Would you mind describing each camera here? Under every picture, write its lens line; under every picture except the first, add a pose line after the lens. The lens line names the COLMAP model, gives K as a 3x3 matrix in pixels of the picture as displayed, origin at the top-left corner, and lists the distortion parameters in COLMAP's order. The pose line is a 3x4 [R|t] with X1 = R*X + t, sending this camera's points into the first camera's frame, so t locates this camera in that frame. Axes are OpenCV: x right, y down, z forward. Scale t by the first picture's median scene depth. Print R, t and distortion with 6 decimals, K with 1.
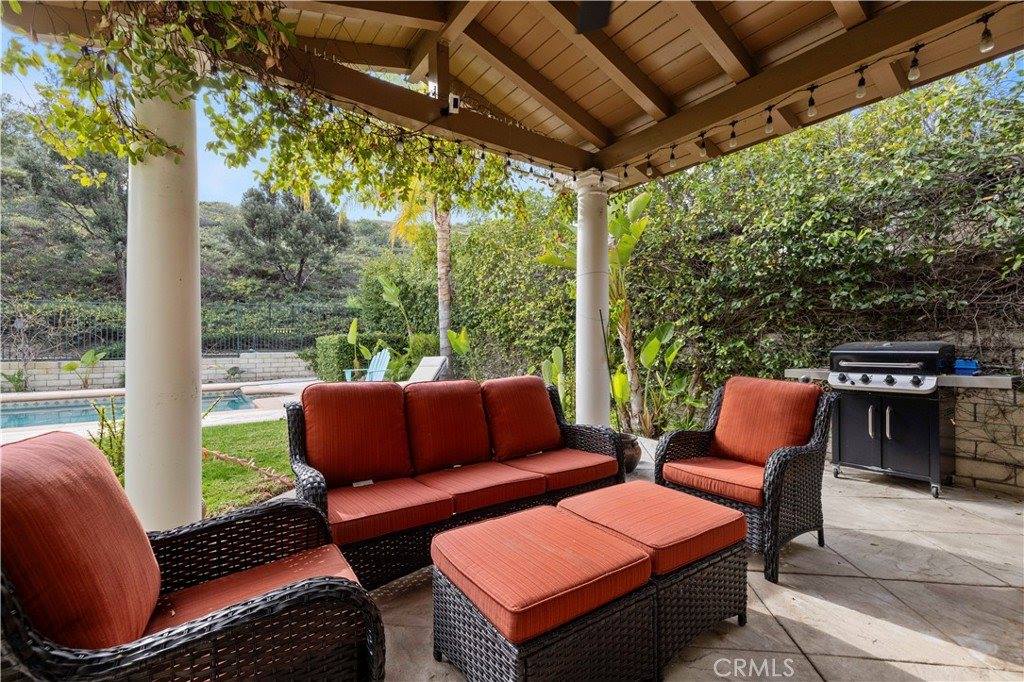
lens RADIAL K [[430.0, 0, 508.1], [0, 430.0, 340.3], [0, 0, 1]] dist [0.002736, -0.001223]
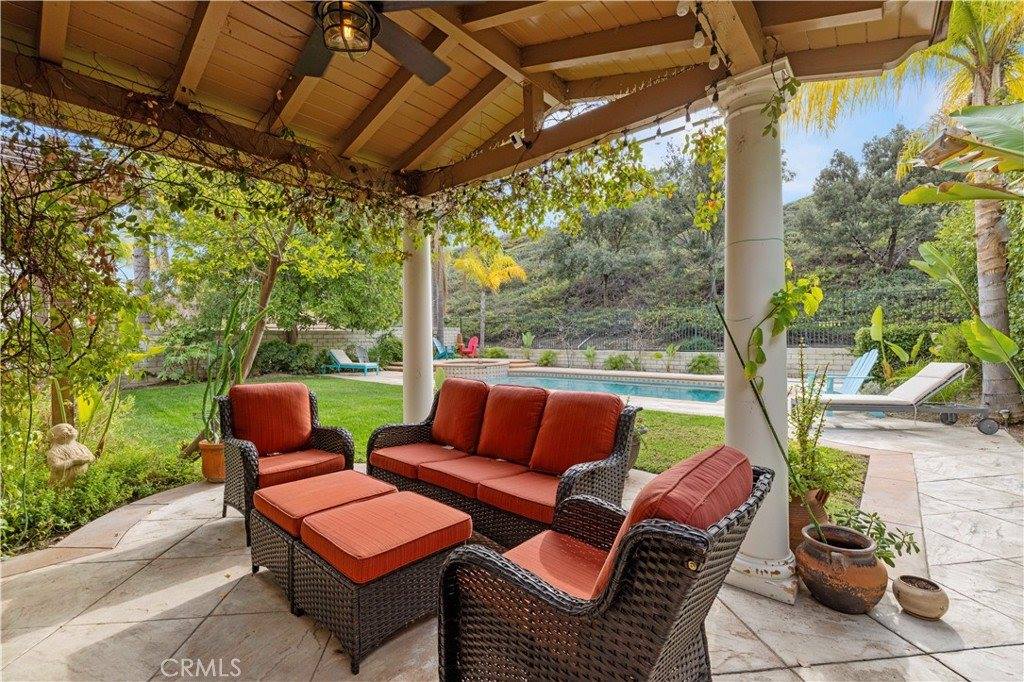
lens RADIAL K [[430.0, 0, 503.6], [0, 430.0, 342.3], [0, 0, 1]] dist [0.002736, -0.001223]
pose [[0.220962, 0.009506, -0.975236, 0.239549], [0.017326, 0.999756, 0.013670, -0.010304], [0.975129, -0.019918, 0.220743, 0.176540]]
